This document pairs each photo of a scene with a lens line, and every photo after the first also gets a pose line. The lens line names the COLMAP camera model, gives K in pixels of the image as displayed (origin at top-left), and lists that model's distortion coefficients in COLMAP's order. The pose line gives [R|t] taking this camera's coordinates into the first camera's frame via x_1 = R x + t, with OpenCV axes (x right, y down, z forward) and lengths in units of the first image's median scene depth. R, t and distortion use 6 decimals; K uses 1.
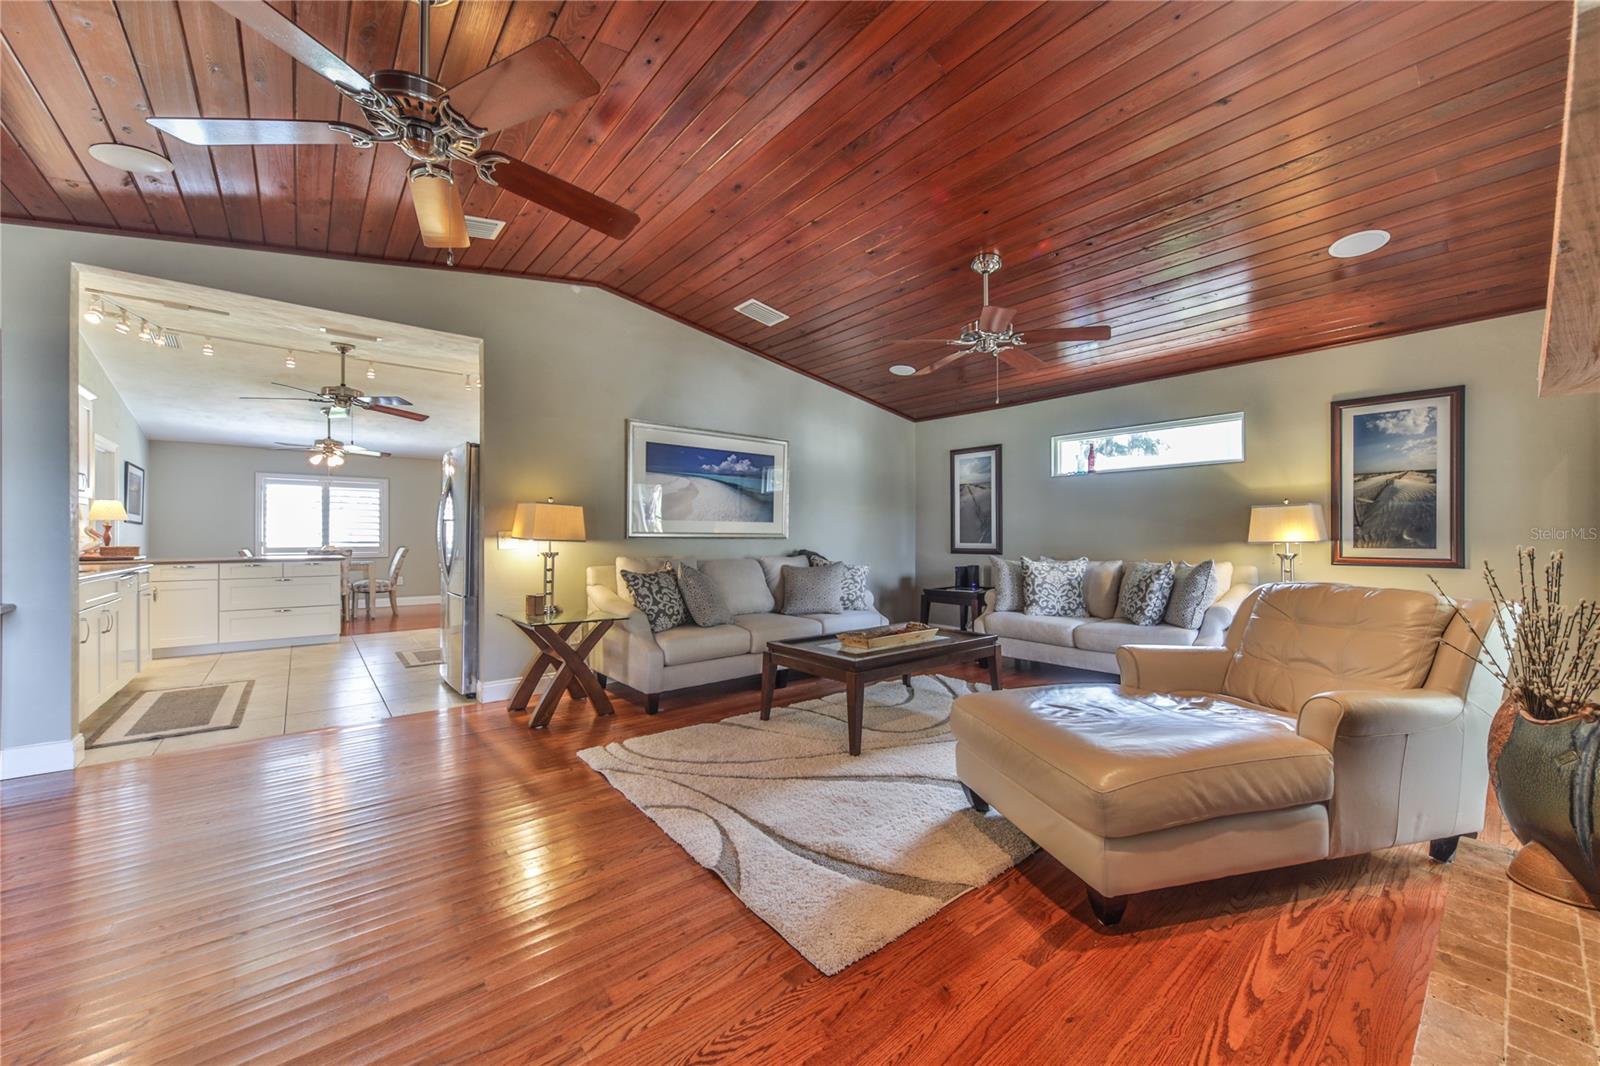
lens RADIAL K [[596.8, 0, 769.2], [0, 596.8, 533.9], [0, 0, 1]] dist [0.000489, 0.000131]
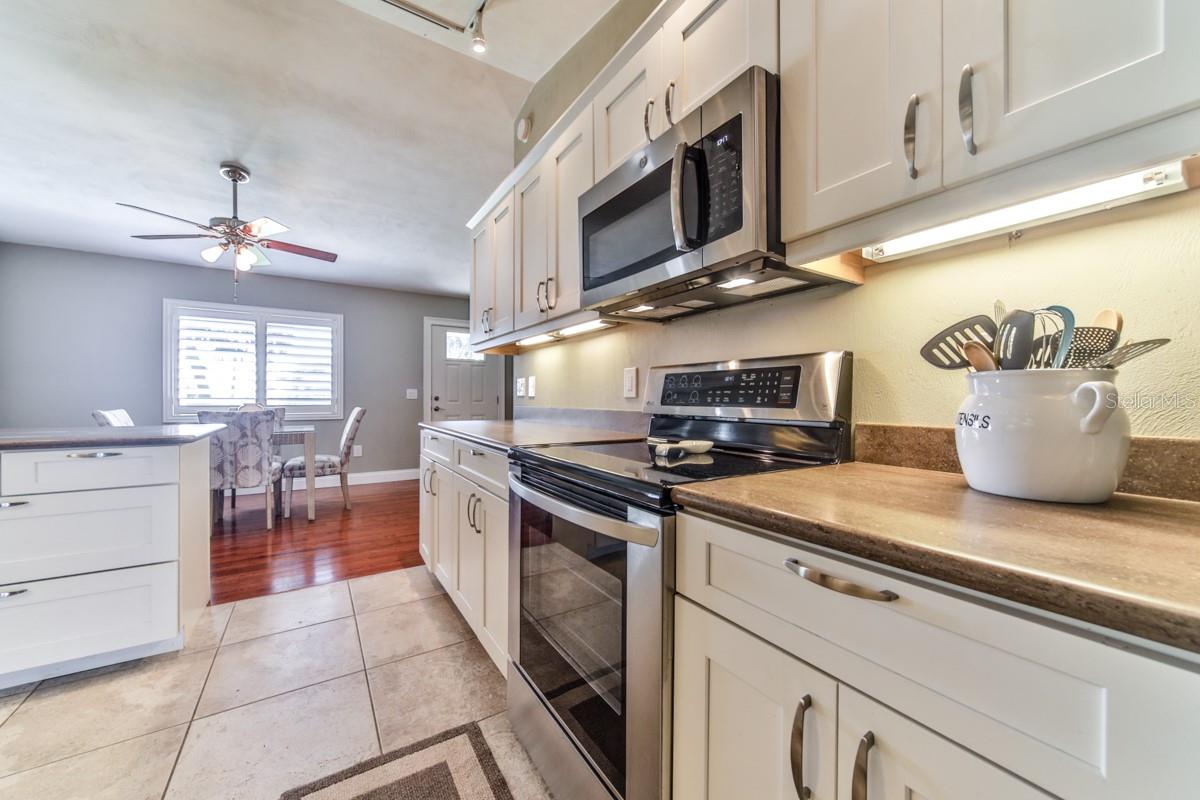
lens RADIAL K [[438.1, 0, 600.0], [0, 438.1, 400.0], [0, 0, 1]] dist [0.000912, 0.000218]
pose [[0.995226, 0.005828, -0.097427, -0.588664], [-0.004917, 0.999942, 0.009587, 0.016546], [0.097477, -0.009062, 0.995196, 1.030972]]
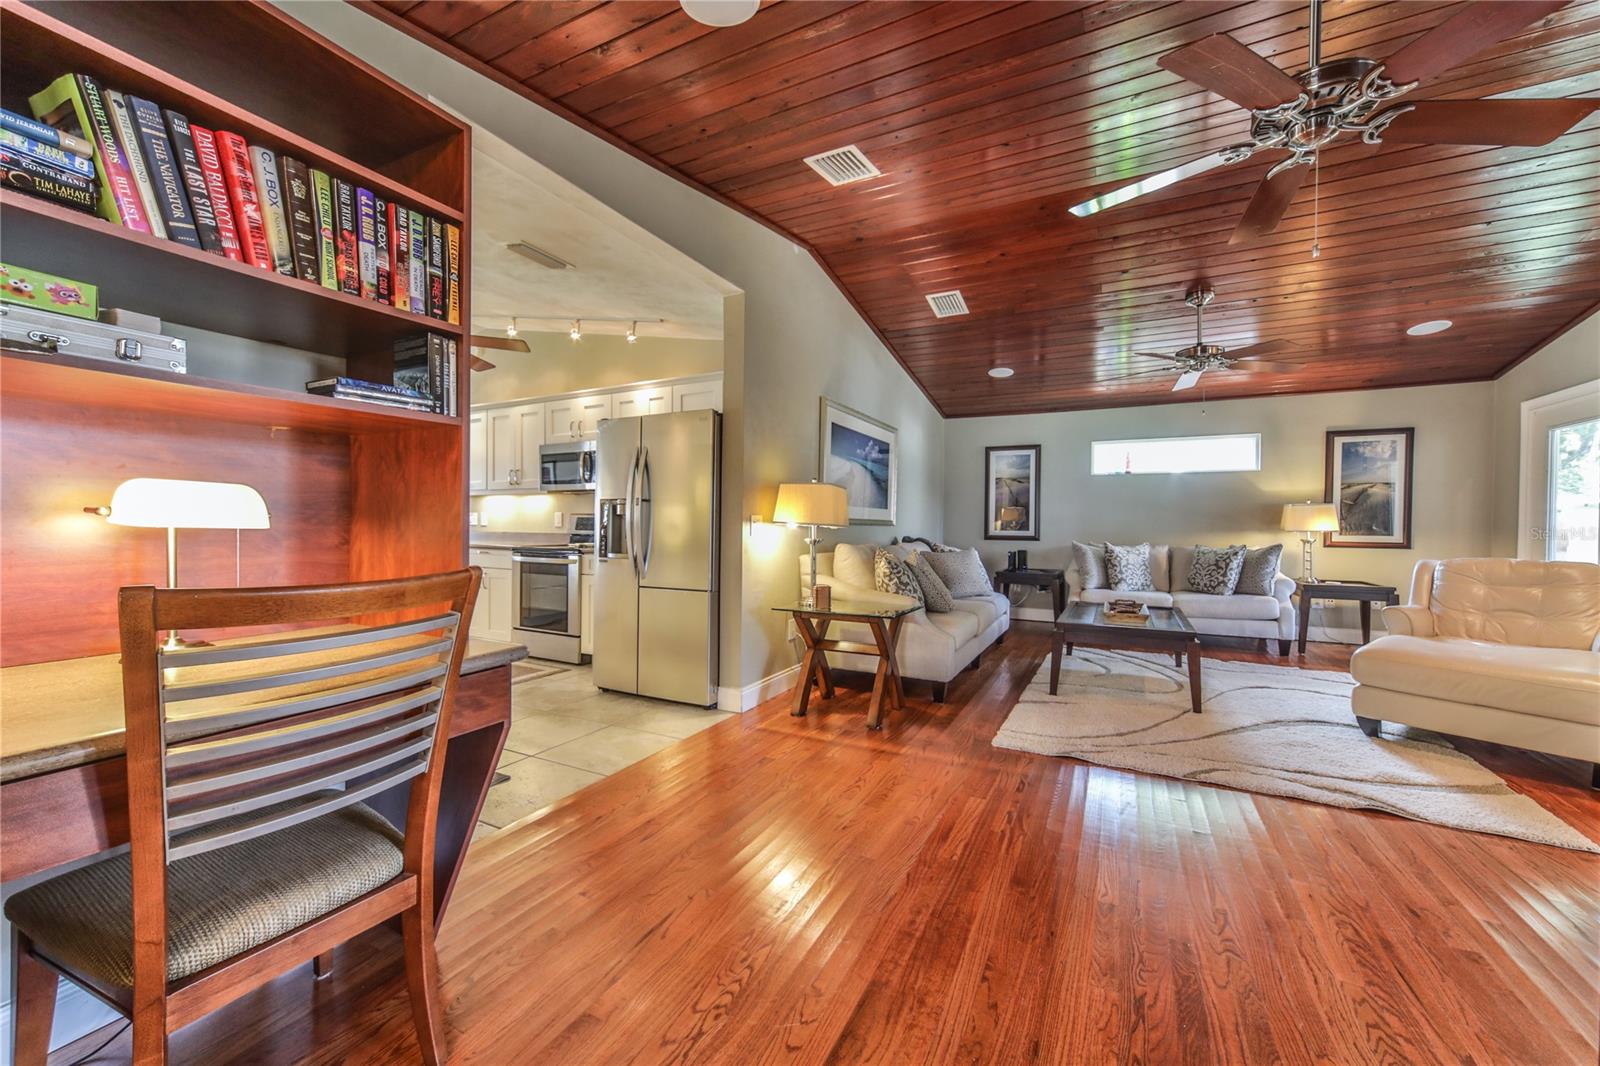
lens RADIAL K [[605.8, 0, 781.6], [0, 605.8, 530.1], [0, 0, 1]] dist [0.001050, 0.000391]
pose [[0.922878, 0.004583, 0.385065, -0.654425], [-0.010454, 0.999859, 0.013156, 0.004993], [-0.384950, -0.016167, 0.922796, 0.142023]]
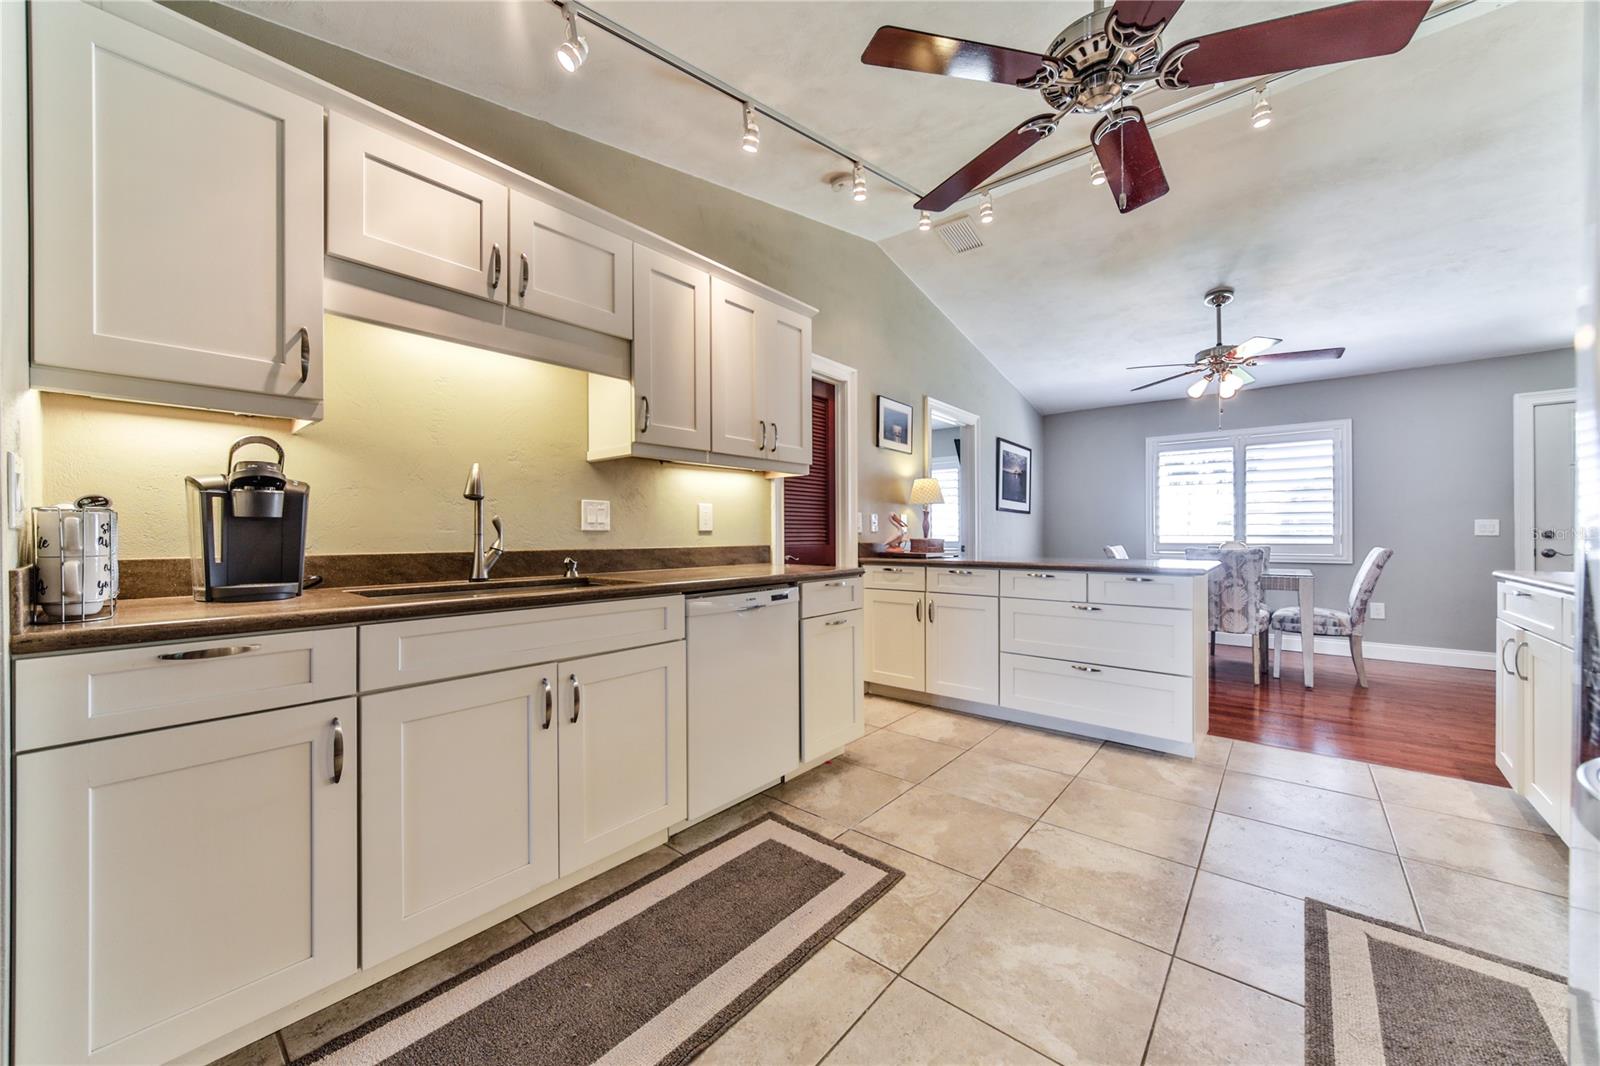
lens RADIAL K [[595.6, 0, 799.4], [0, 595.6, 530.1], [0, 0, 1]] dist [-0.001499, 0.000305]
pose [[0.200927, -0.004316, -0.979597, -0.484240], [0.006221, 0.999976, -0.003130, 0.014418], [0.979586, -0.005466, 0.200949, 0.866595]]
